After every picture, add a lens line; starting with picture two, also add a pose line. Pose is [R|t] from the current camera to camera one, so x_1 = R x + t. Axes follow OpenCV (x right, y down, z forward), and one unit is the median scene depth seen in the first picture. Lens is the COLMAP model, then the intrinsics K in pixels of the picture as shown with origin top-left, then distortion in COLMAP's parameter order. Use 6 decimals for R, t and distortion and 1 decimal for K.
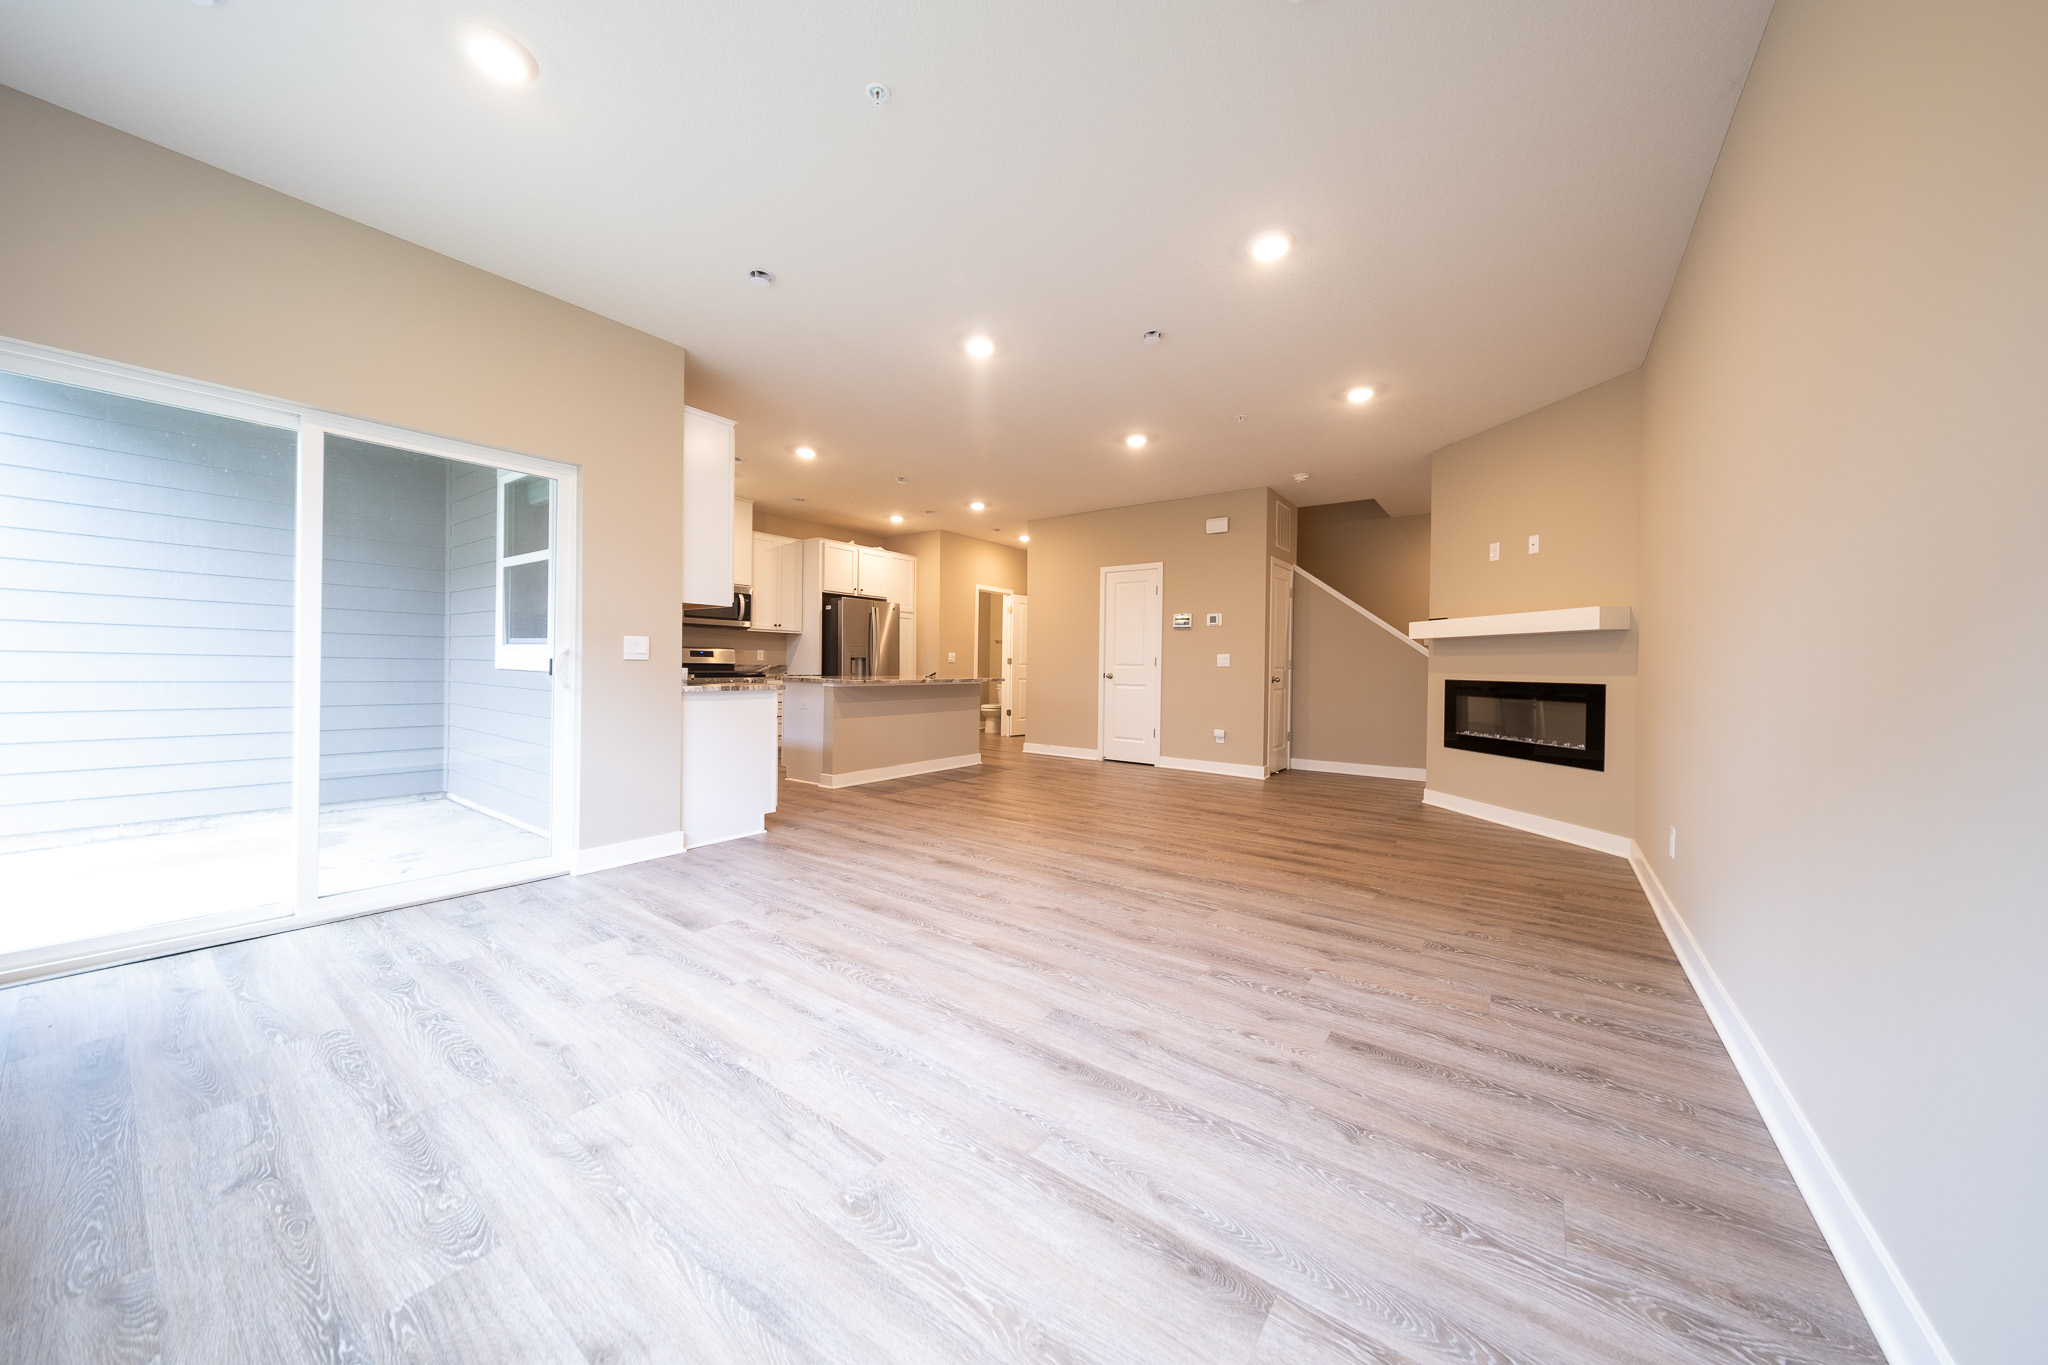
lens RADIAL K [[692.2, 0, 1004.1], [0, 692.2, 671.9], [0, 0, 1]] dist [0.007717, -0.001342]
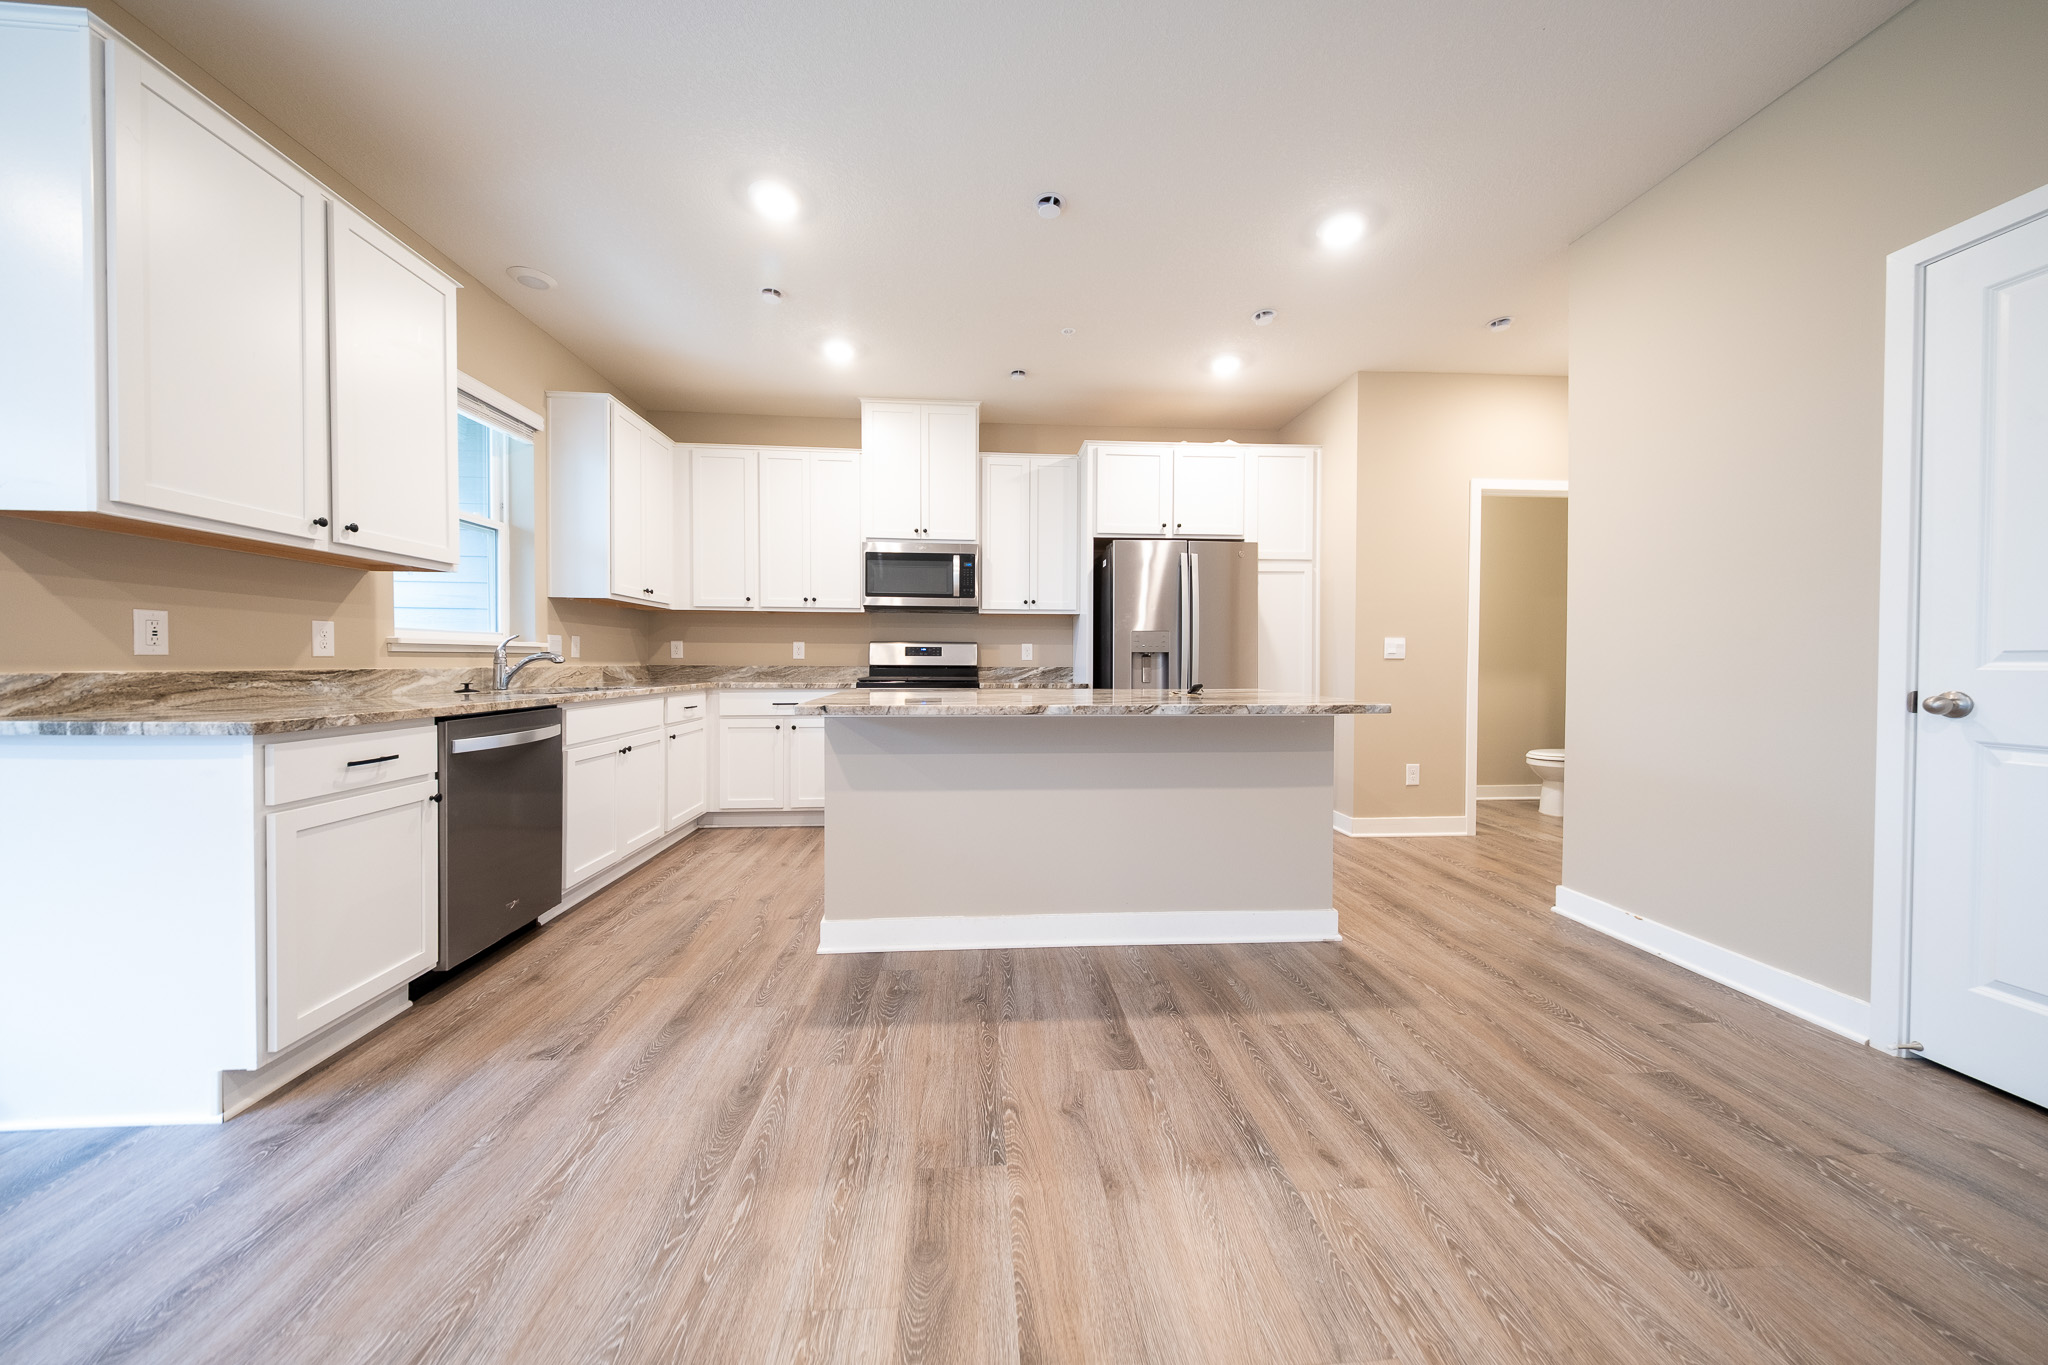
lens RADIAL K [[692.2, 0, 1019.2], [0, 692.2, 672.4], [0, 0, 1]] dist [0.007717, -0.001342]
pose [[0.661575, -0.002516, -0.749875, 0.253650], [-0.002987, 0.999978, -0.005991, -0.005506], [0.749873, 0.006203, 0.661552, 1.274829]]
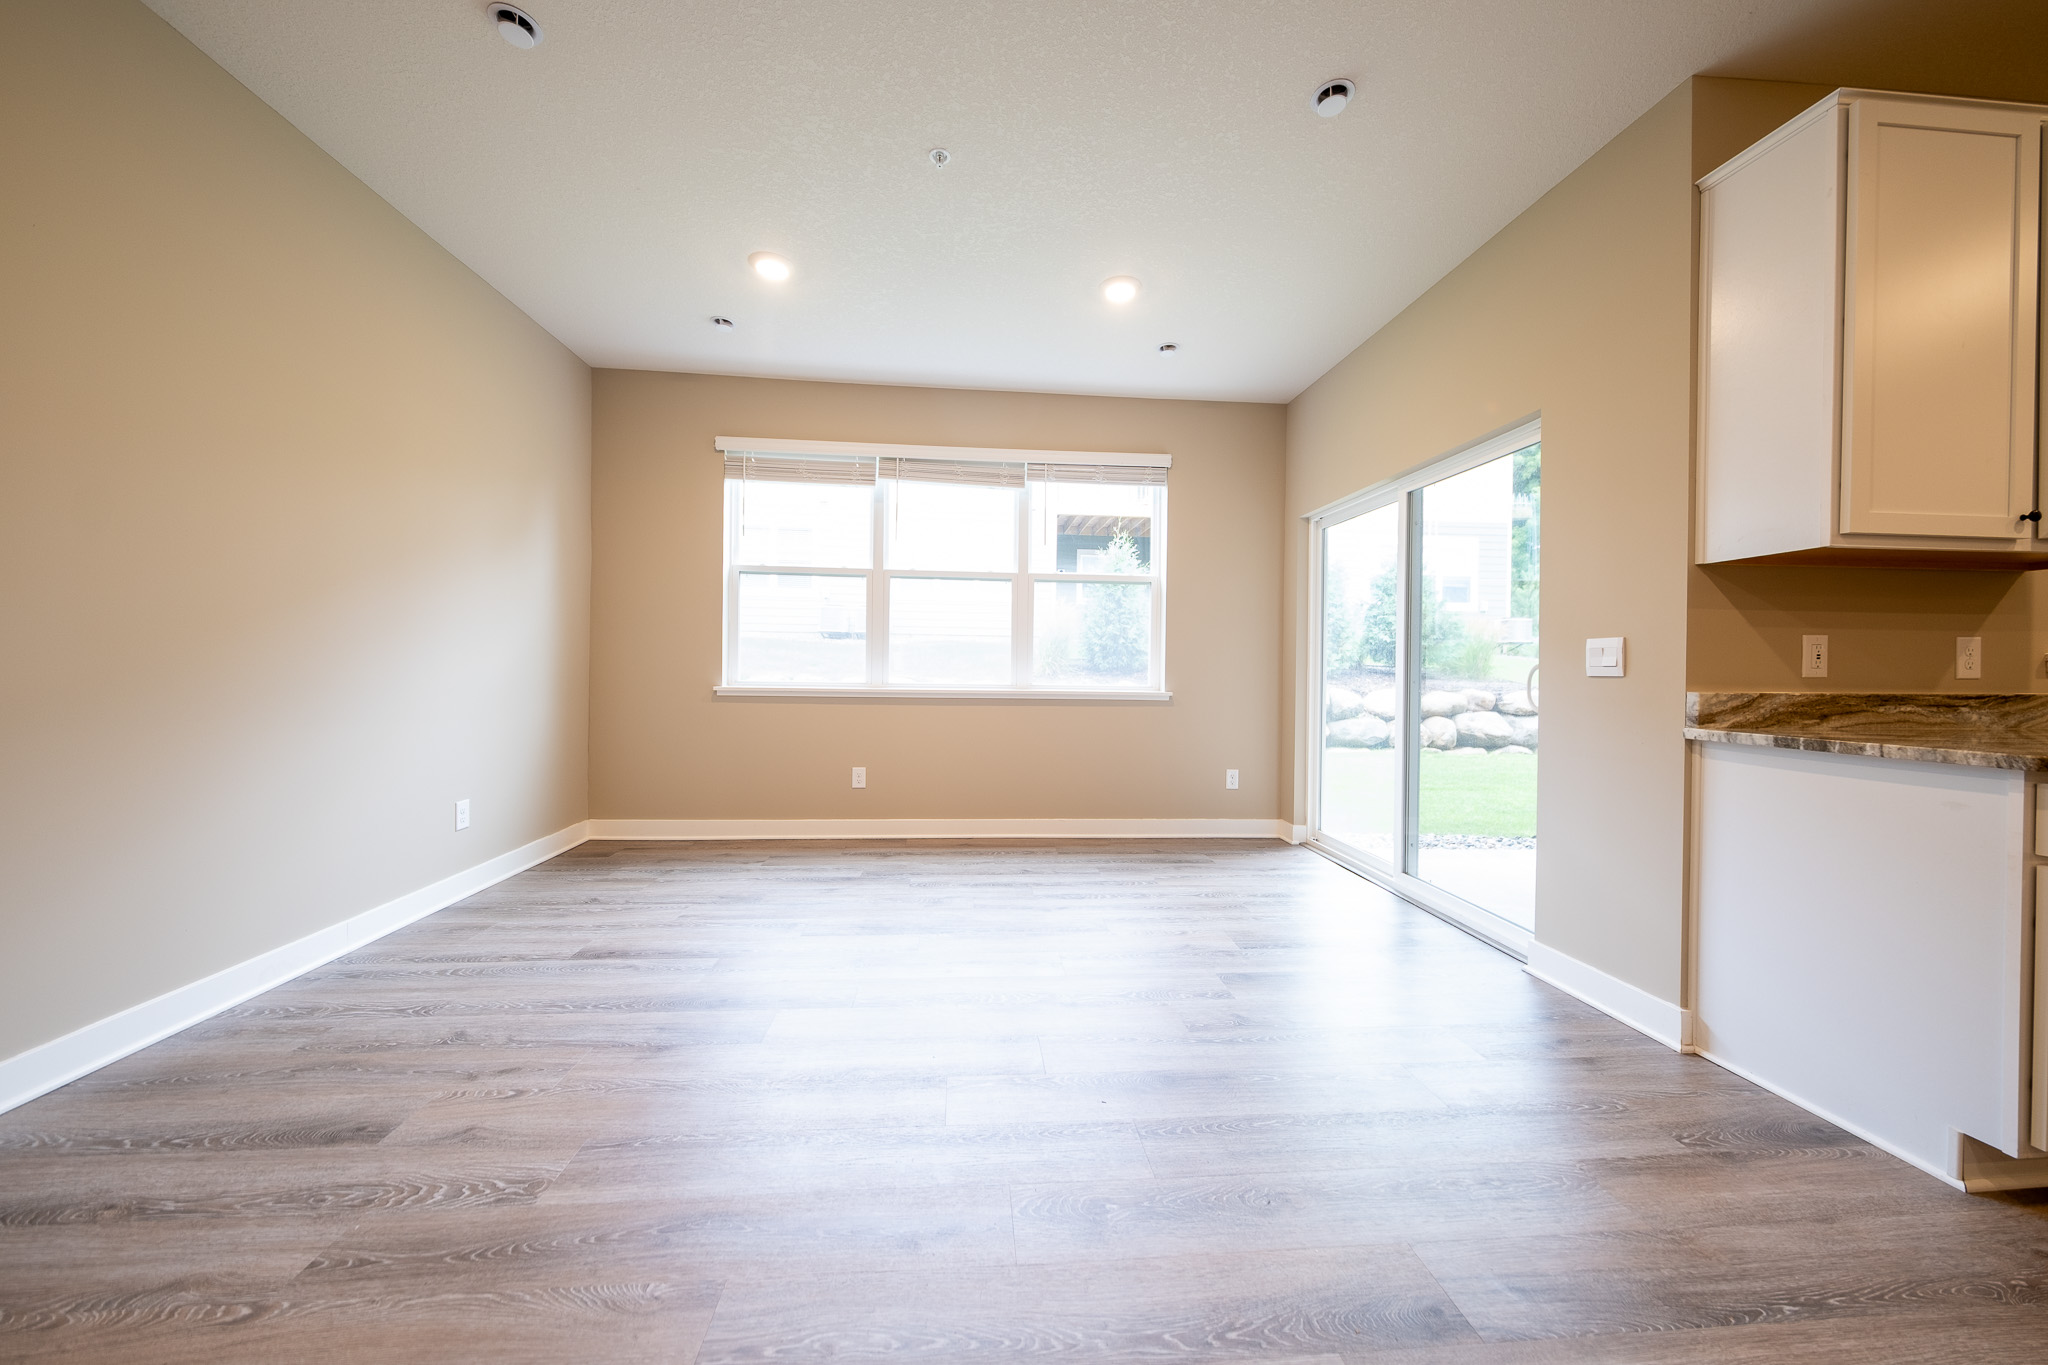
lens RADIAL K [[692.2, 0, 1023.8], [0, 692.2, 673.8], [0, 0, 1]] dist [0.007717, -0.001342]
pose [[-0.734246, -0.019995, -0.678589, 0.265888], [-0.030897, 0.999515, 0.003980, -0.005408], [0.678180, 0.023889, -0.734507, 1.115251]]
